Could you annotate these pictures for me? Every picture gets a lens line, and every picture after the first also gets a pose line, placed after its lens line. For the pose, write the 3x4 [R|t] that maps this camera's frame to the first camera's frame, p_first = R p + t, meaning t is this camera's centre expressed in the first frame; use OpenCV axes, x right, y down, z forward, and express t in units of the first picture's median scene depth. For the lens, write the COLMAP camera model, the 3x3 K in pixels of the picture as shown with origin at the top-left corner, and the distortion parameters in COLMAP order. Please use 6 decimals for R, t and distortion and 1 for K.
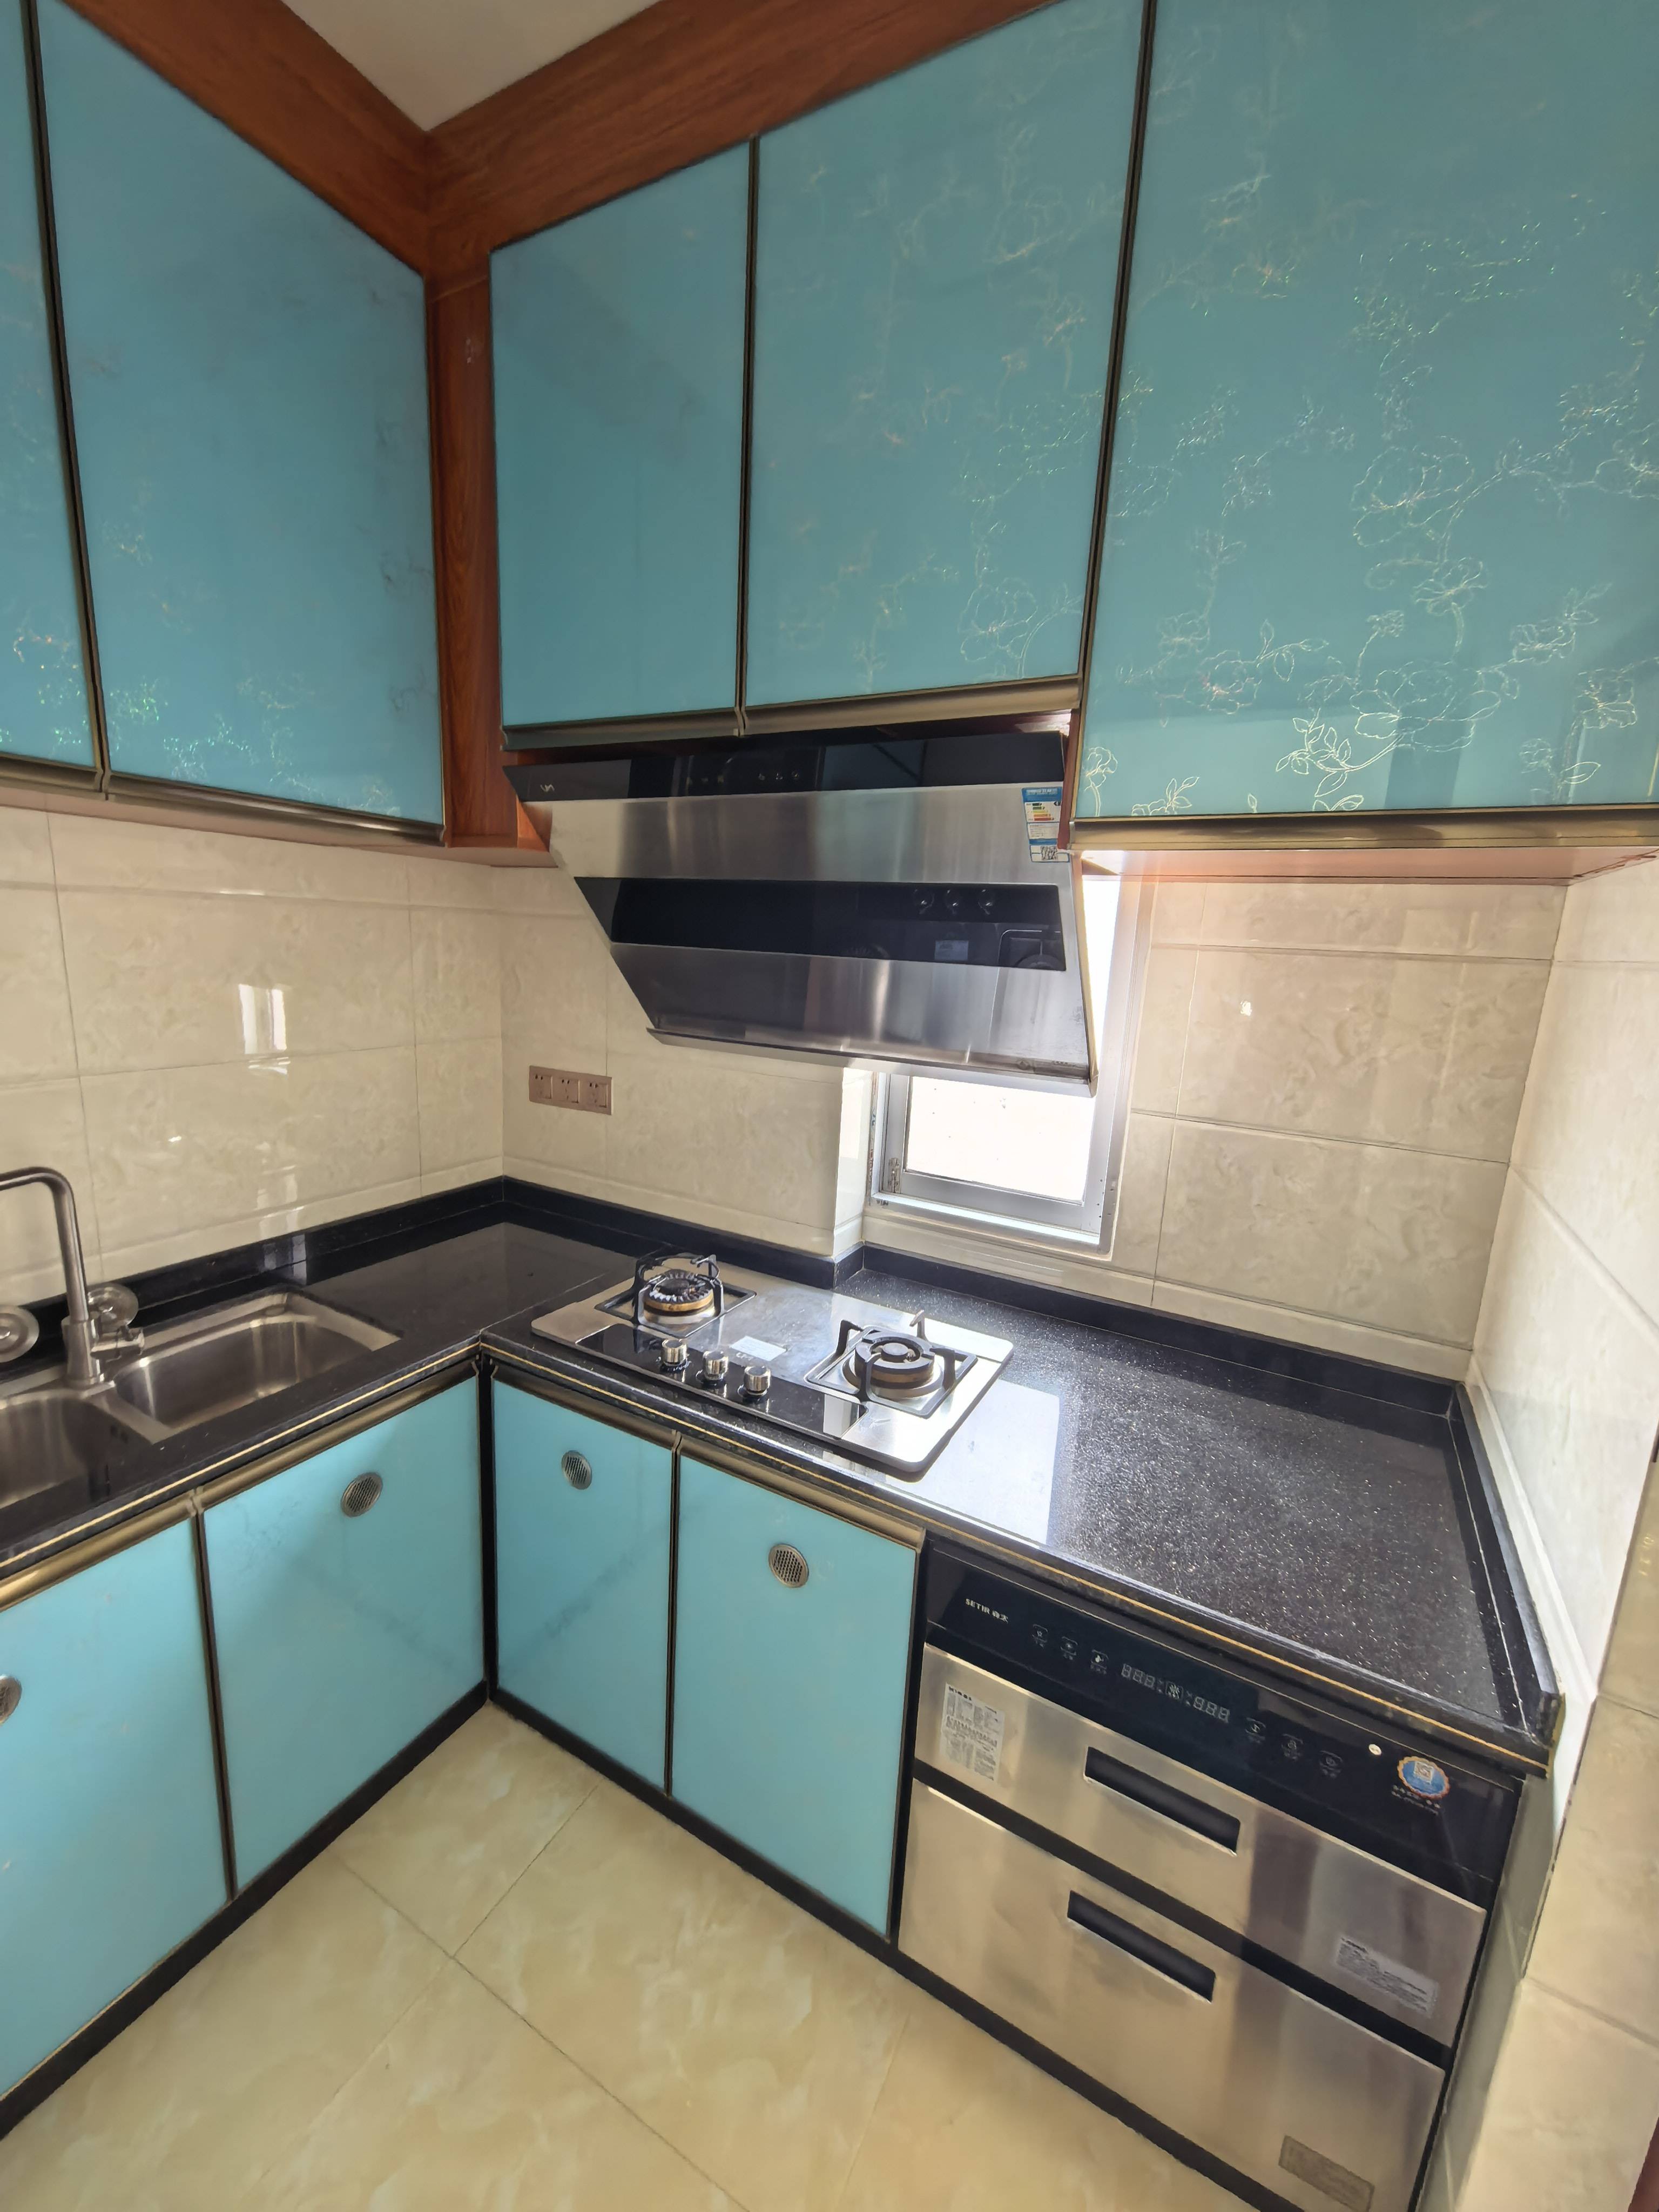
lens RADIAL K [[875.6, 0, 829.5], [0, 875.6, 1106.0], [0, 0, 1]] dist [0.002761, 0.000021]
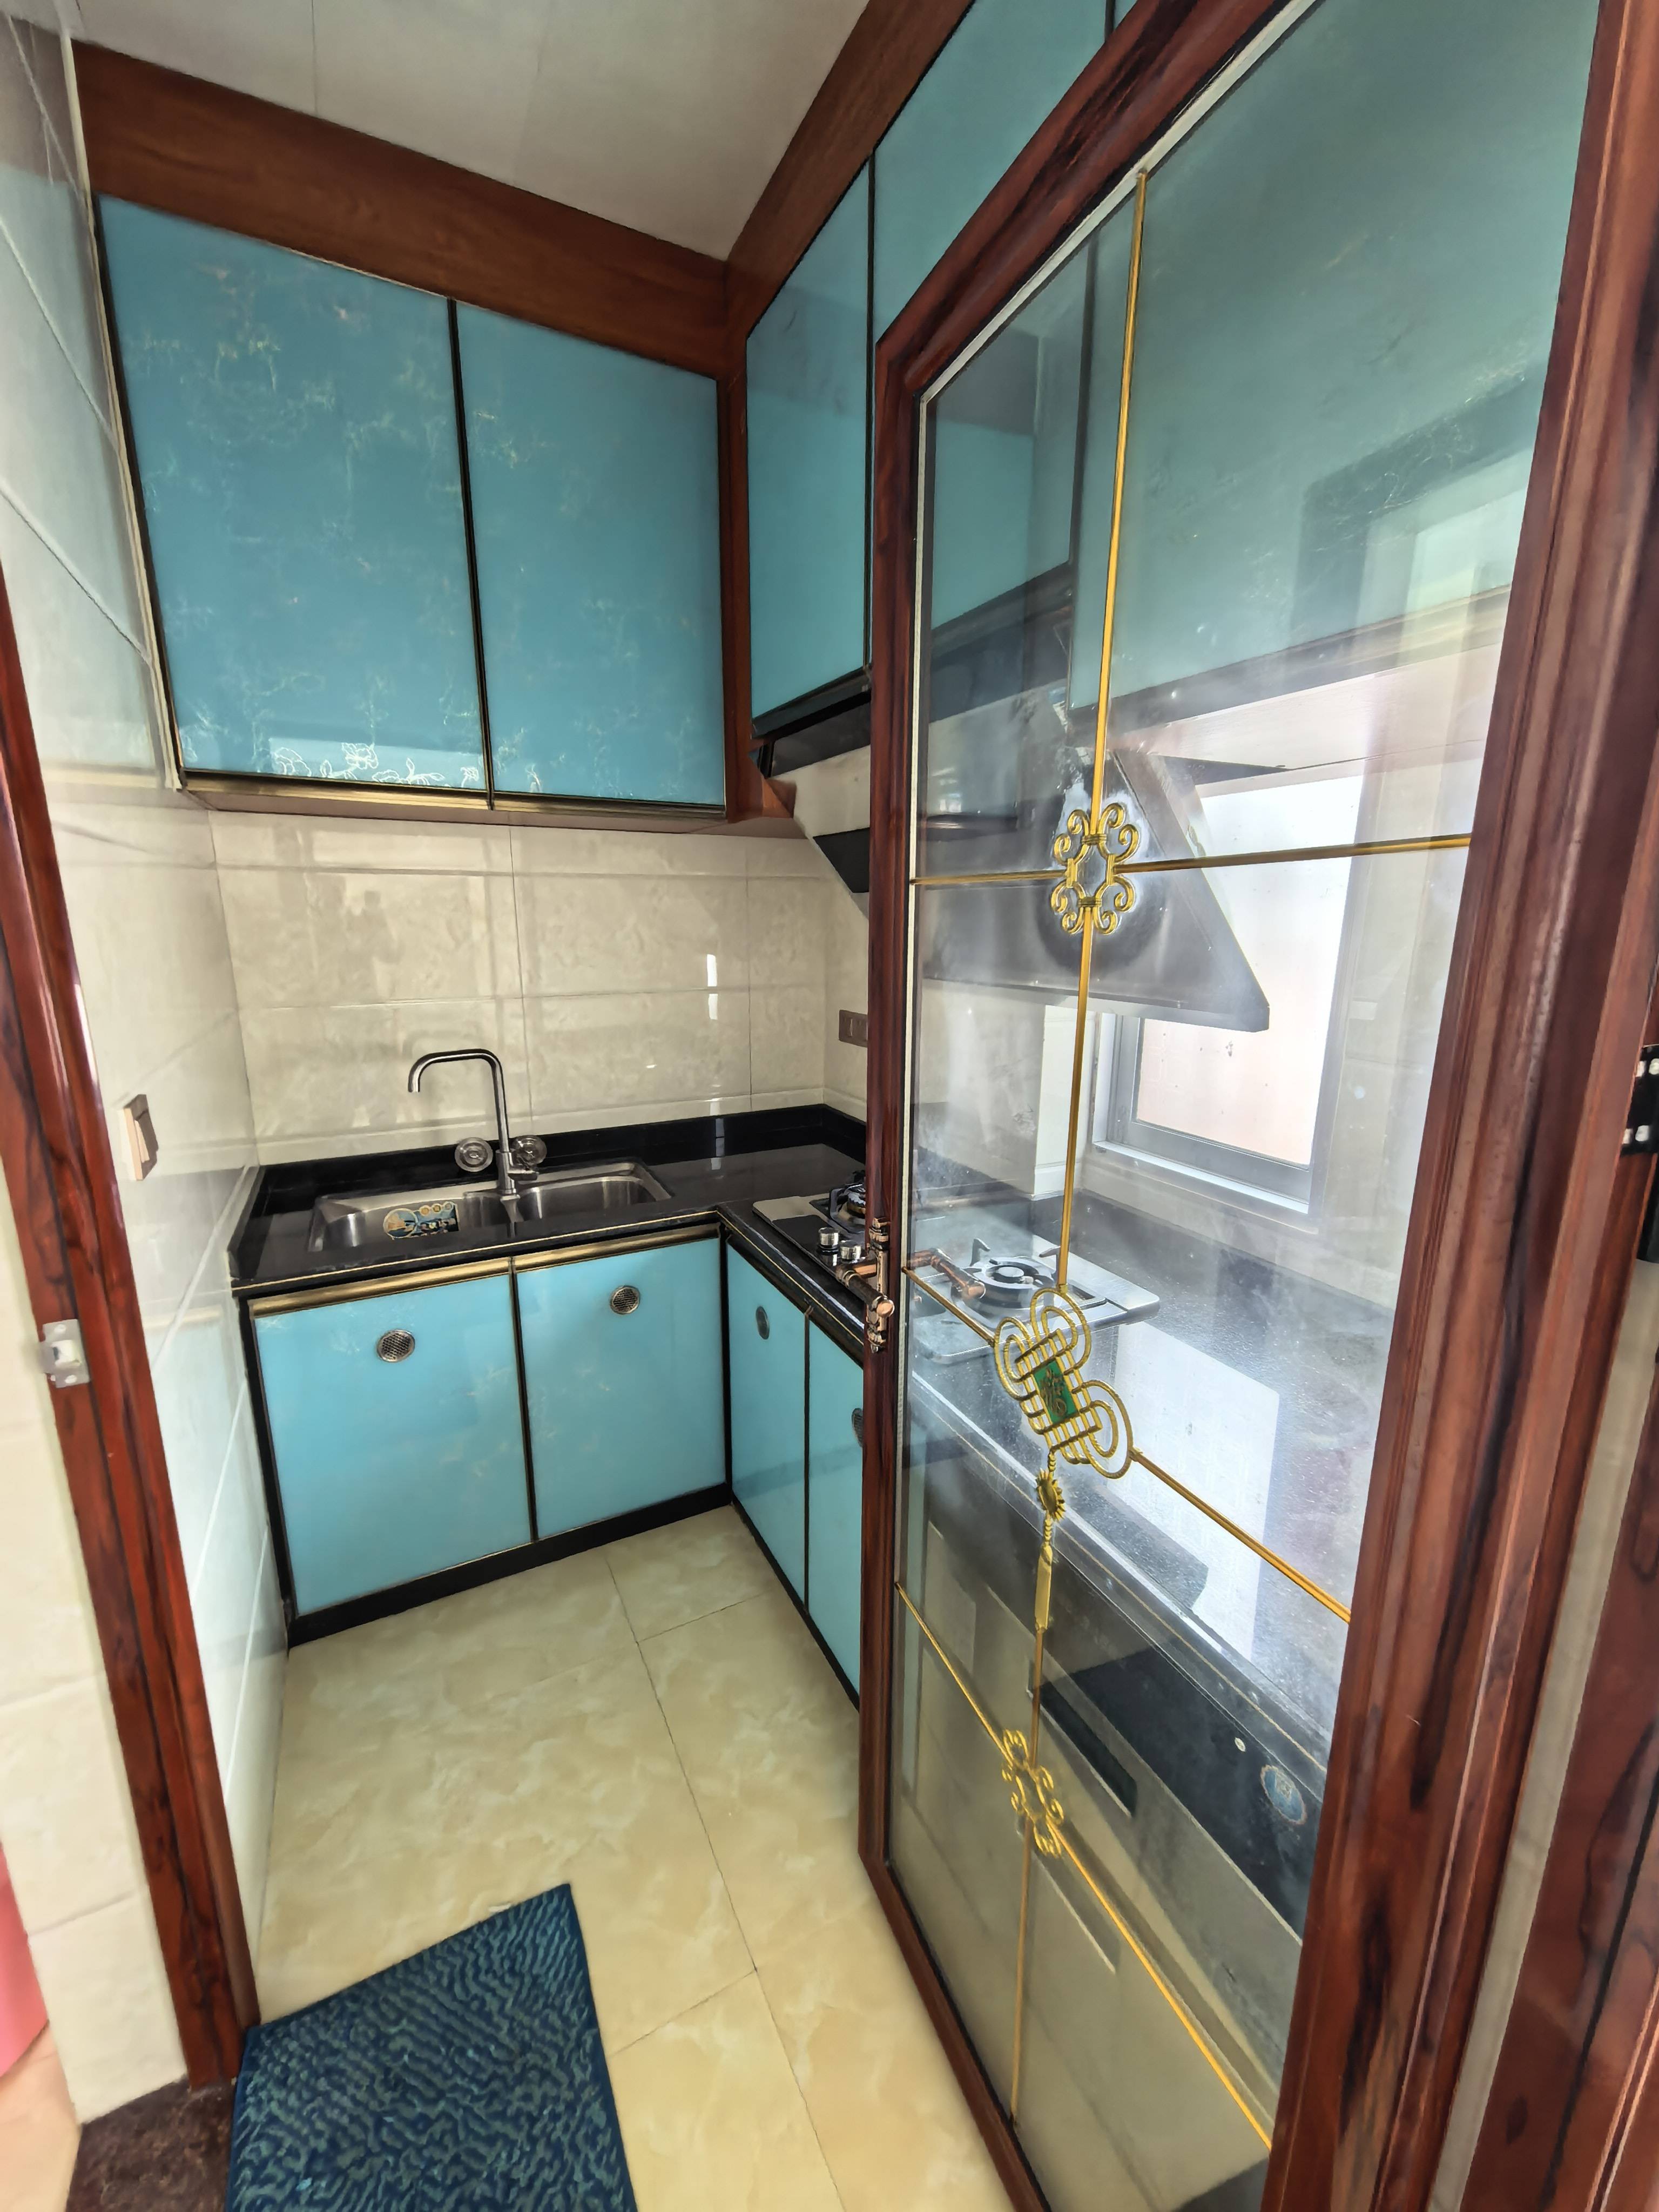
lens RADIAL K [[889.2, 0, 821.1], [0, 889.2, 1115.9], [0, 0, 1]] dist [-0.002223, -0.000111]
pose [[0.813842, 0.081044, -0.575407, 0.460501], [-0.071314, 0.996671, 0.039513, 0.069851], [0.576693, 0.008877, 0.816912, 0.026837]]
